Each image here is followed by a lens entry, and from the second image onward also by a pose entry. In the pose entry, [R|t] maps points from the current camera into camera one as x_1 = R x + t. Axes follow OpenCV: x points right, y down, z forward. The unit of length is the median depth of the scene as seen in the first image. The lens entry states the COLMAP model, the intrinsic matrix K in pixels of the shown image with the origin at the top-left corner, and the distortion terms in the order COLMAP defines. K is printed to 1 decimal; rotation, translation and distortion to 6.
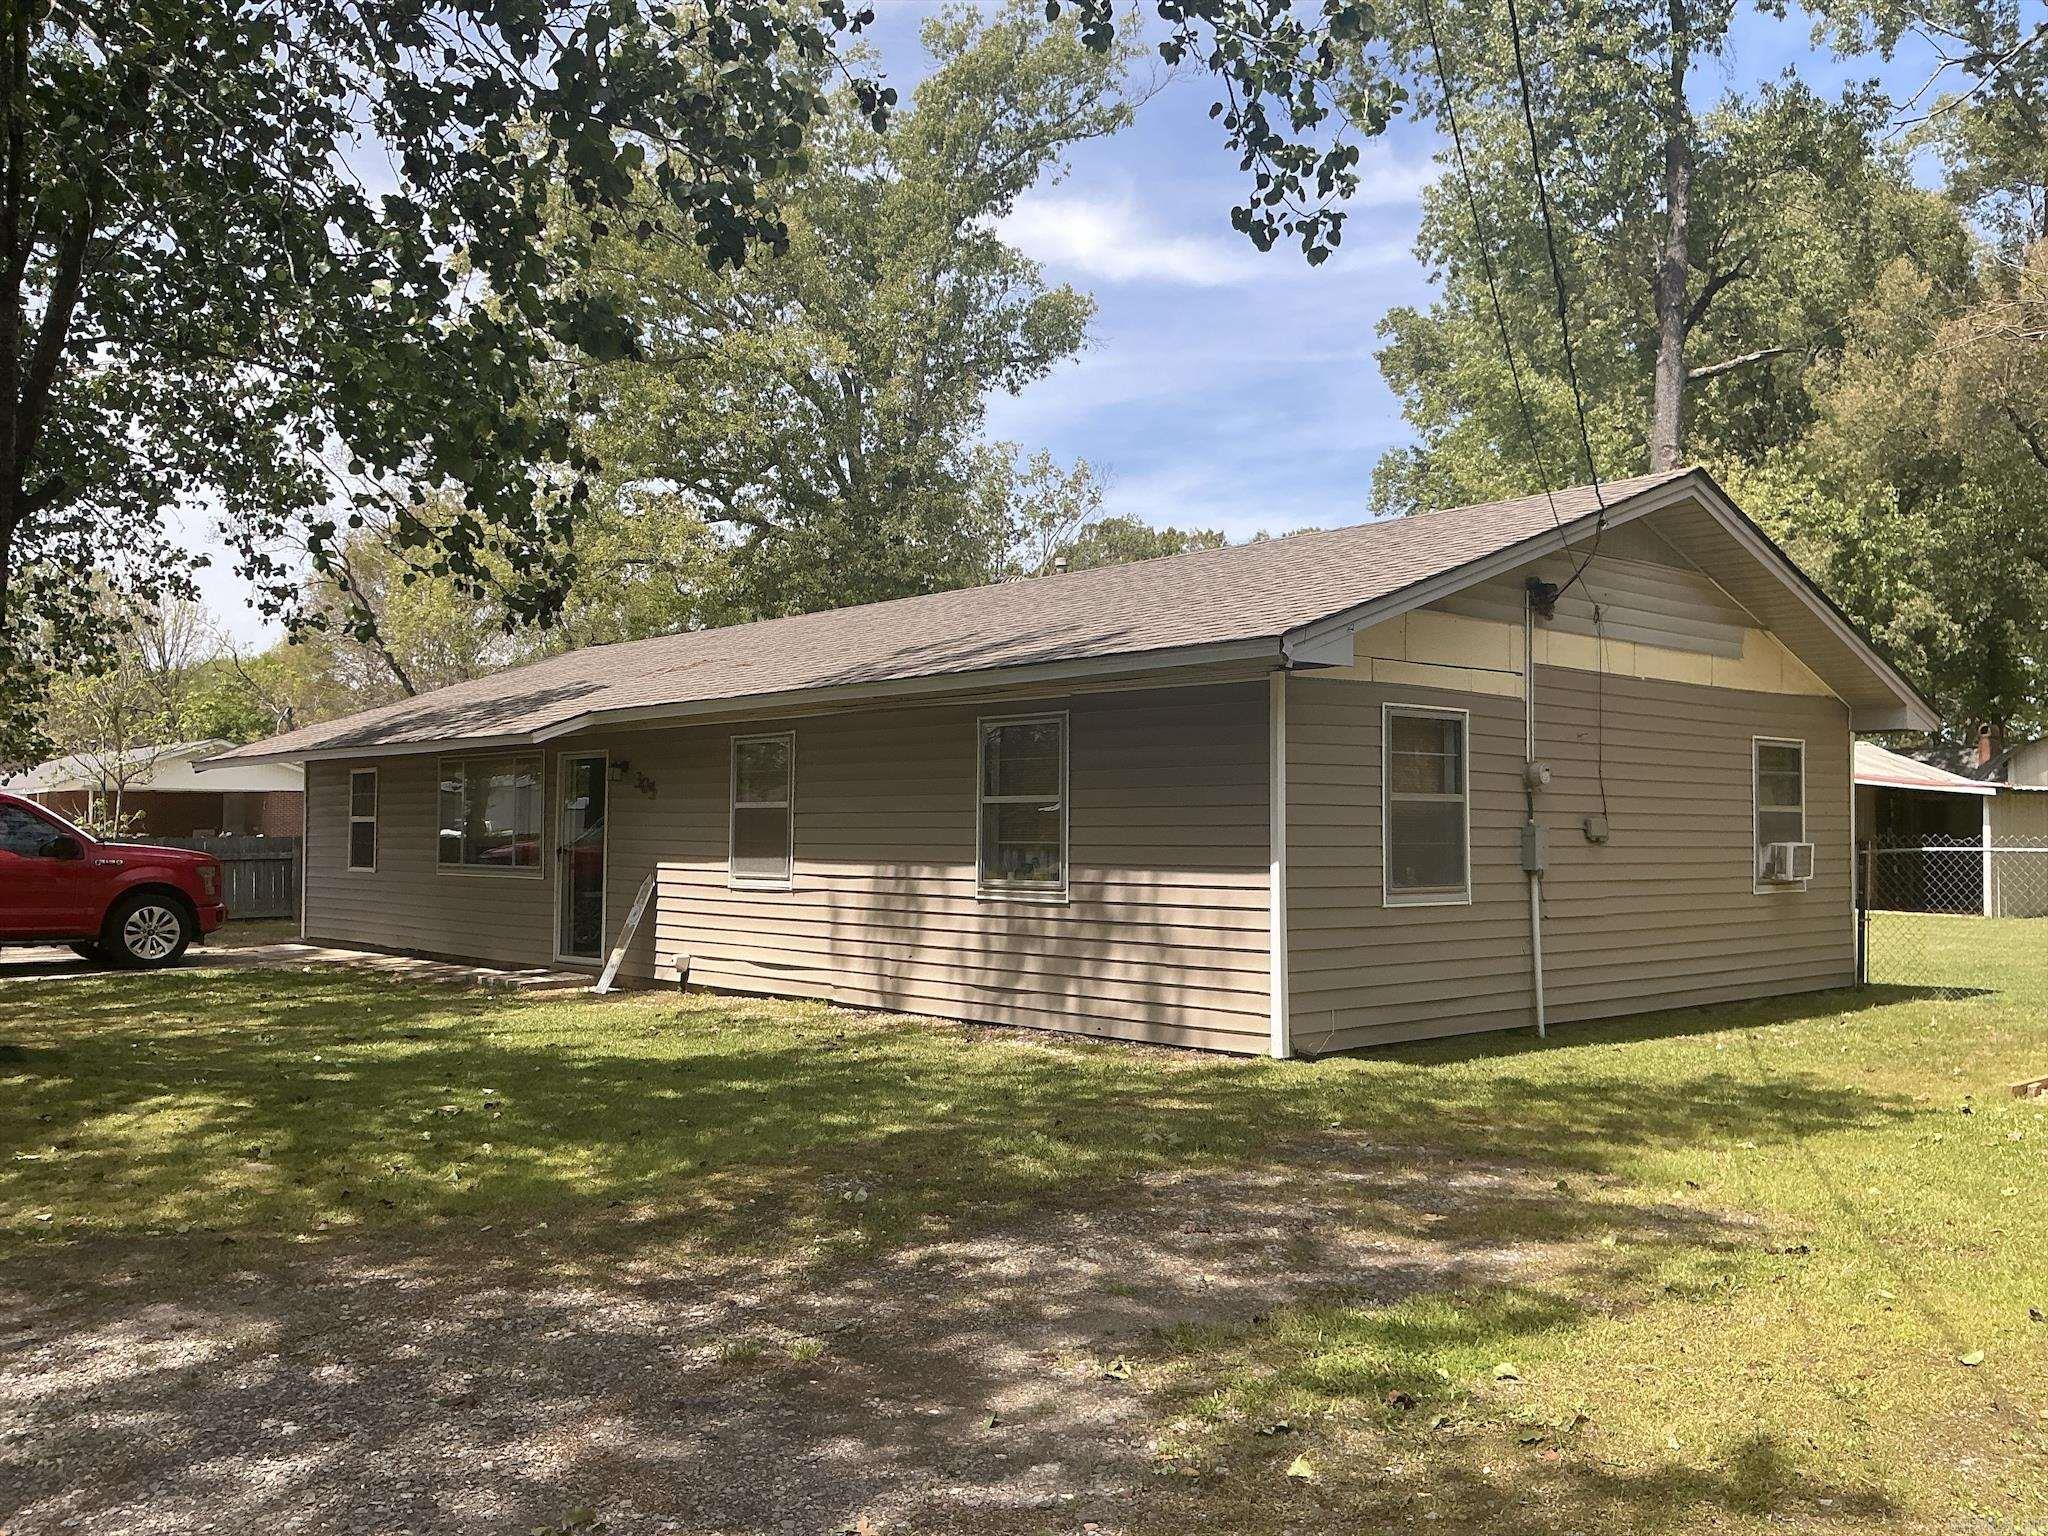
lens RADIAL K [[1693.1, 0, 1022.6], [0, 1693.1, 773.1], [0, 0, 1]] dist [0.129387, -0.285424]
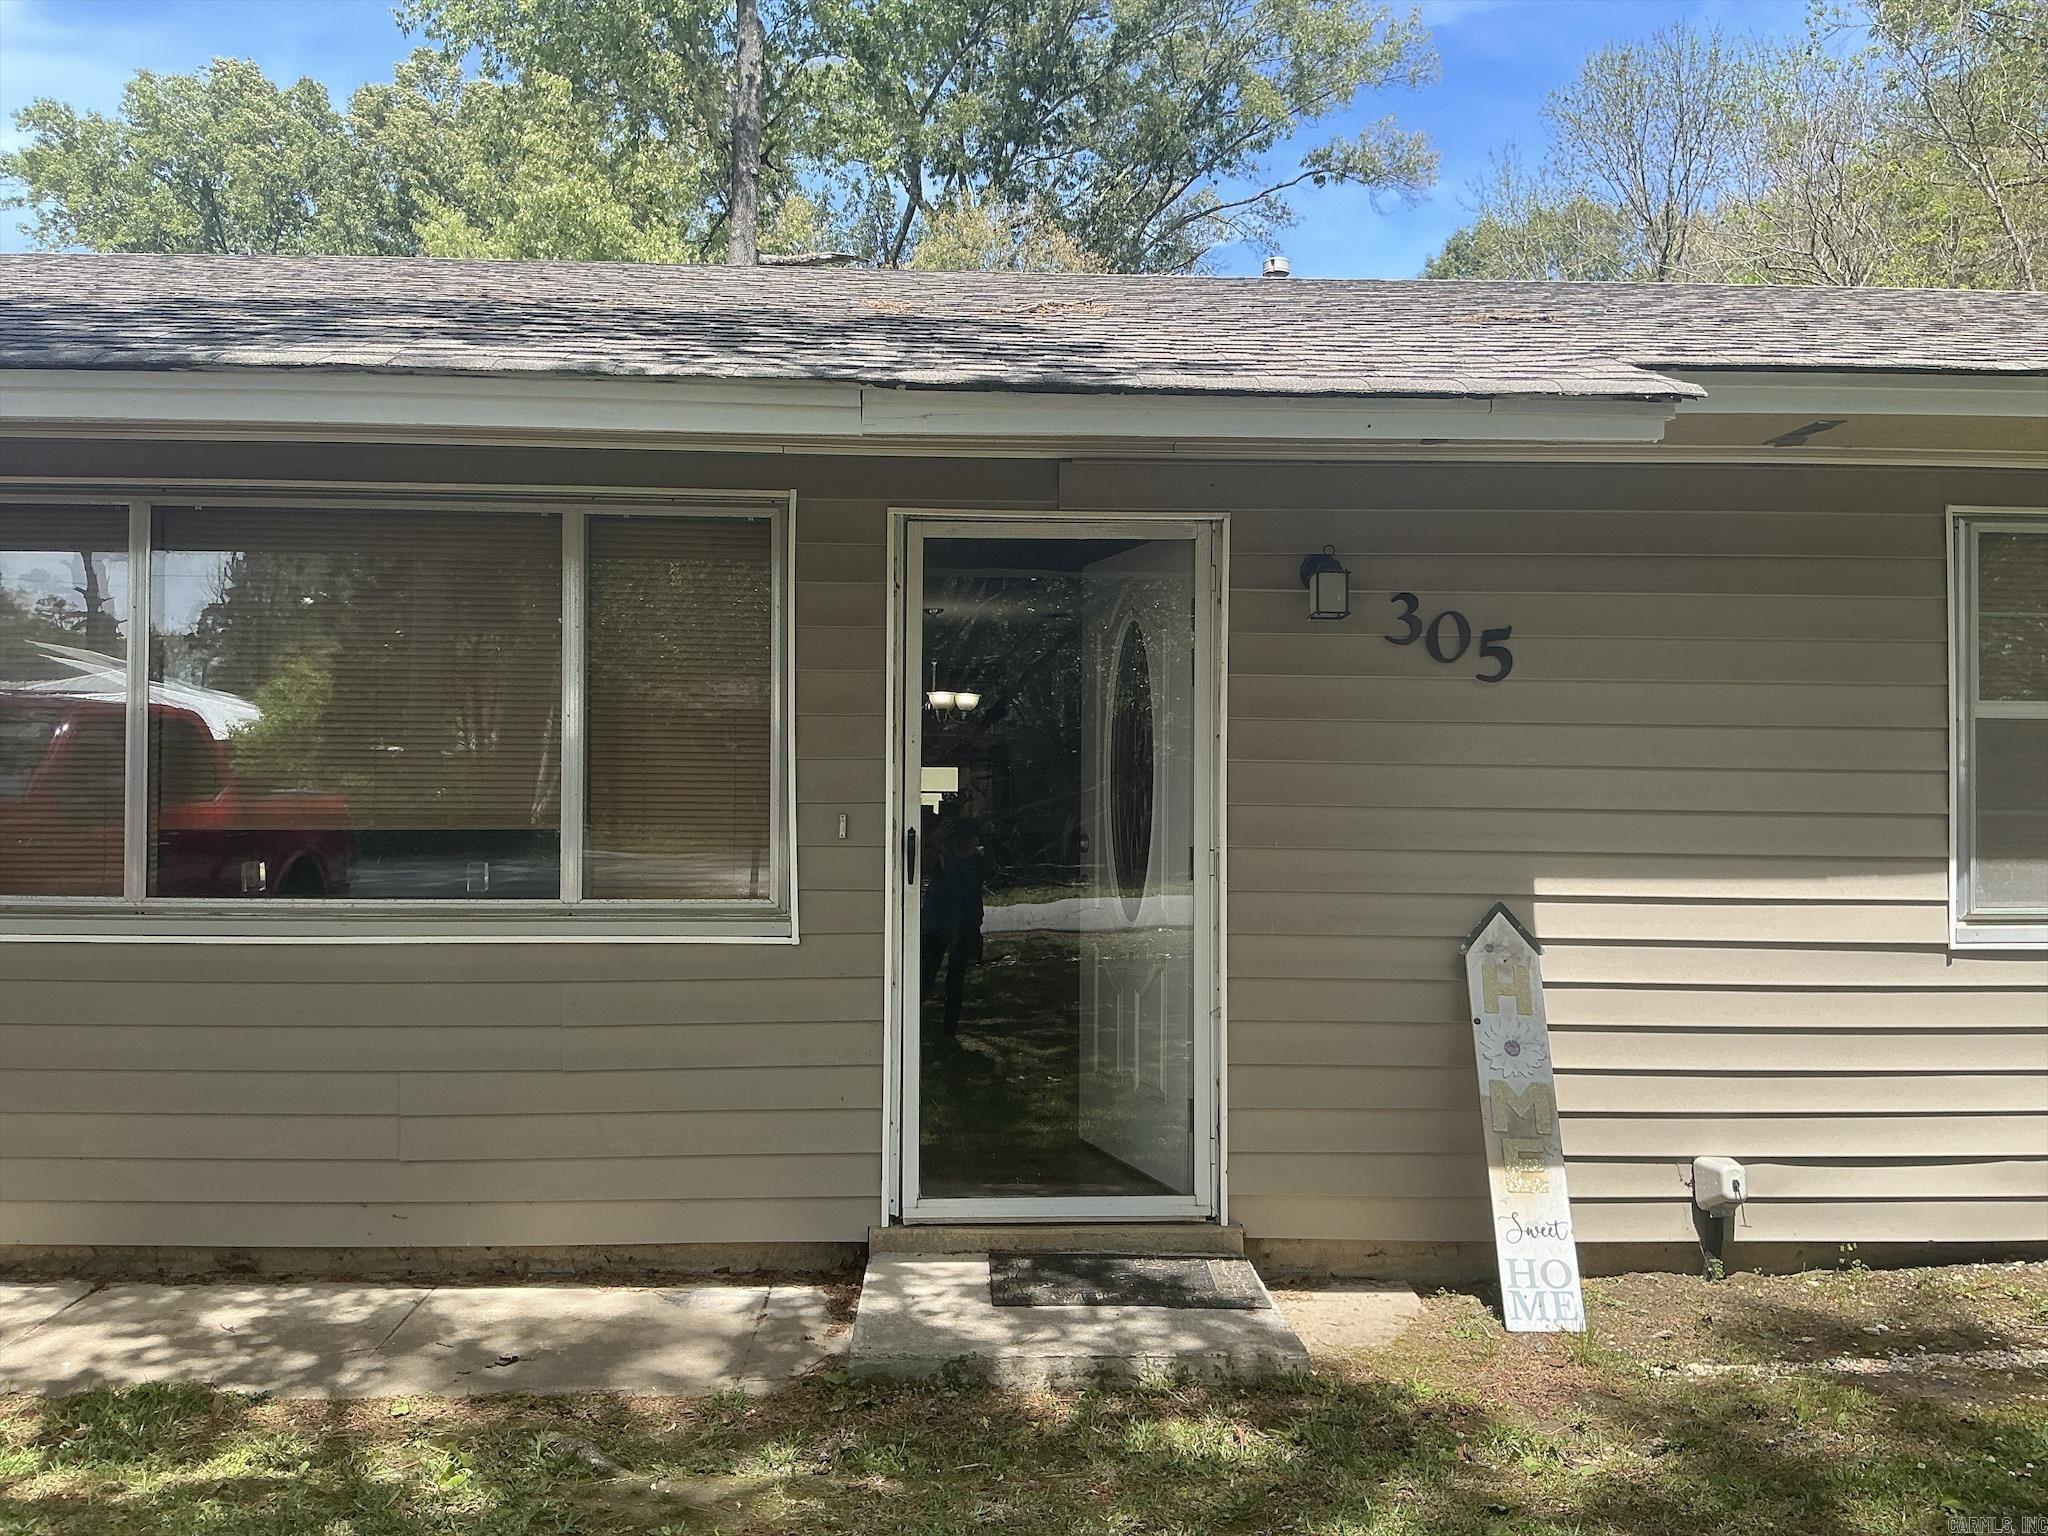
lens RADIAL K [[1693.1, 0, 1022.6], [0, 1693.1, 773.1], [0, 0, 1]] dist [0.129387, -0.285424]
pose [[0.634646, -0.001252, 0.772802, -0.551239], [-0.034018, 0.998984, 0.029555, 0.027874], [-0.772054, -0.045046, 0.633959, 0.917458]]
